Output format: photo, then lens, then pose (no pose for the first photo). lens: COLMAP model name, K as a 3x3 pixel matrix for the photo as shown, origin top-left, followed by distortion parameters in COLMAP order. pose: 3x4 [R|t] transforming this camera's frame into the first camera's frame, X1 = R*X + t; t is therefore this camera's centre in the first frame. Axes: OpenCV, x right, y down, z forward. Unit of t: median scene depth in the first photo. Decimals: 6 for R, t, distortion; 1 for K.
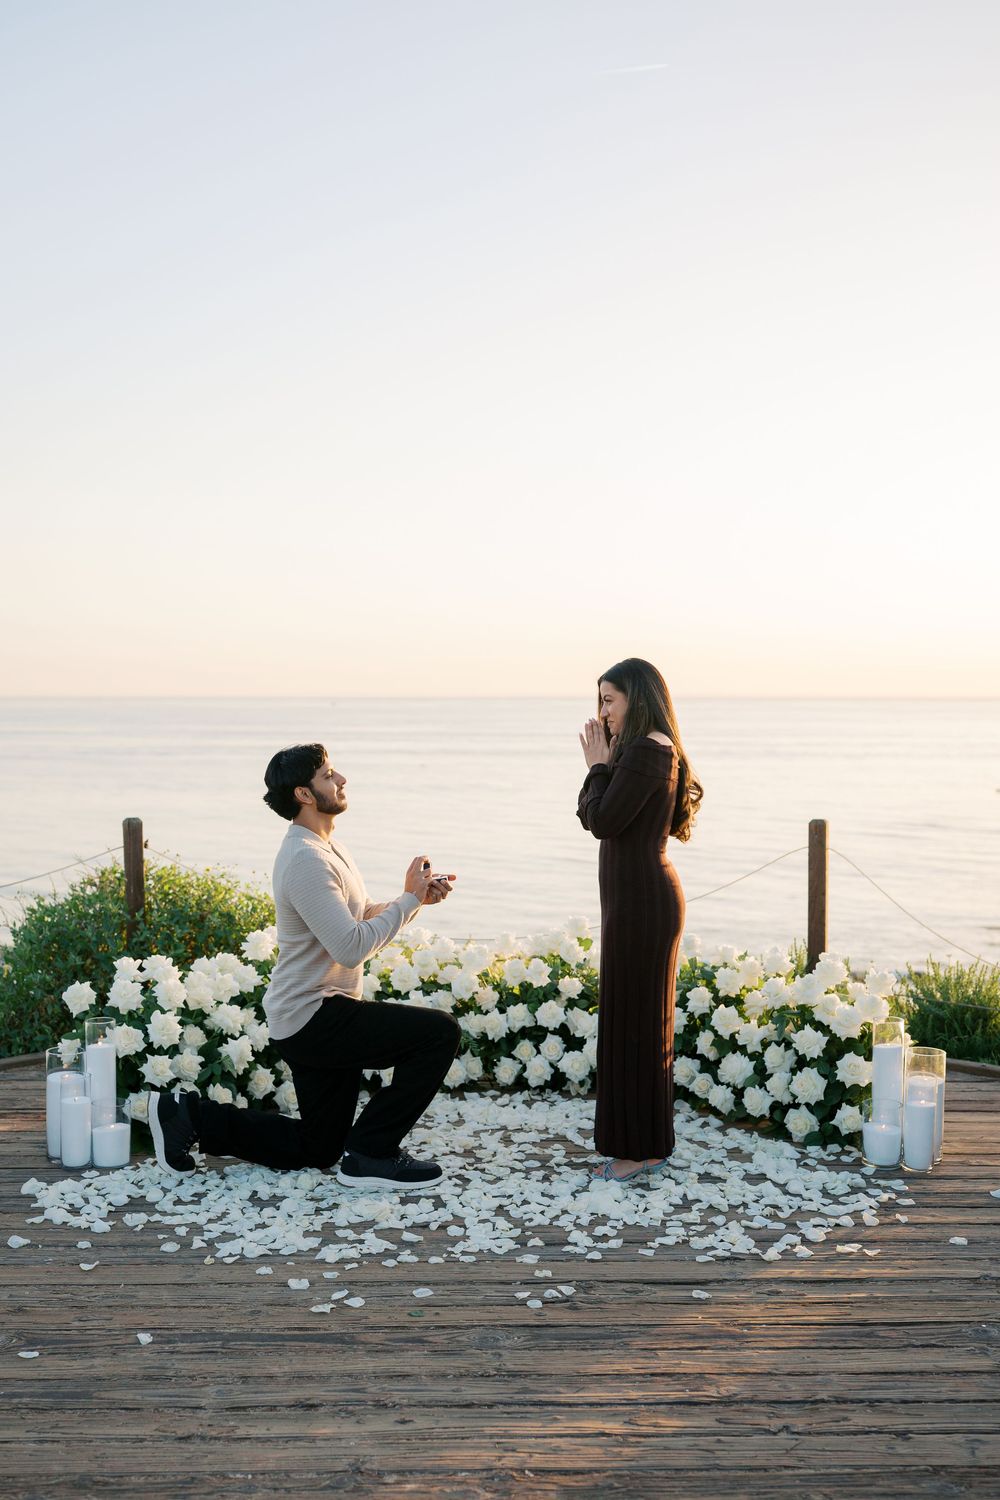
lens RADIAL K [[1551.4, 0, 451.6], [0, 1551.4, 778.1], [0, 0, 1]] dist [0.000795, -0.005490]
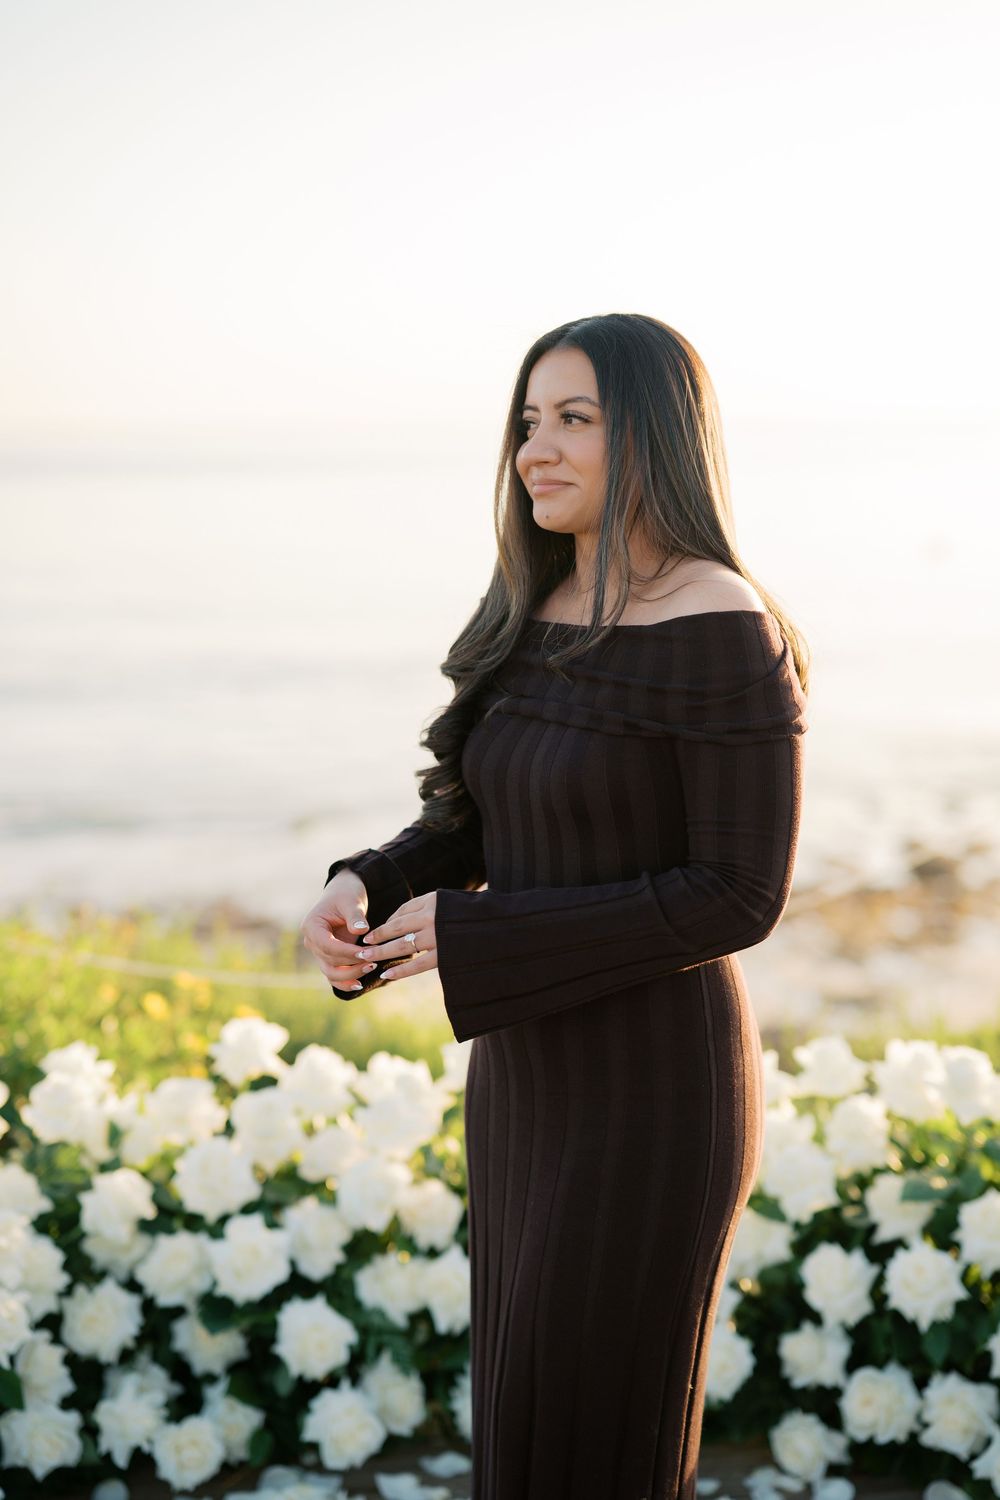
lens RADIAL K [[2079.7, 0, 500.0], [0, 2079.7, 750.0], [0, 0, 1]] dist [-0.021756, 0.024717]
pose [[0.996319, -0.025016, 0.081996, 0.000749], [0.017342, 0.995515, 0.092998, -0.025978], [-0.083955, -0.091233, 0.992284, 0.572846]]
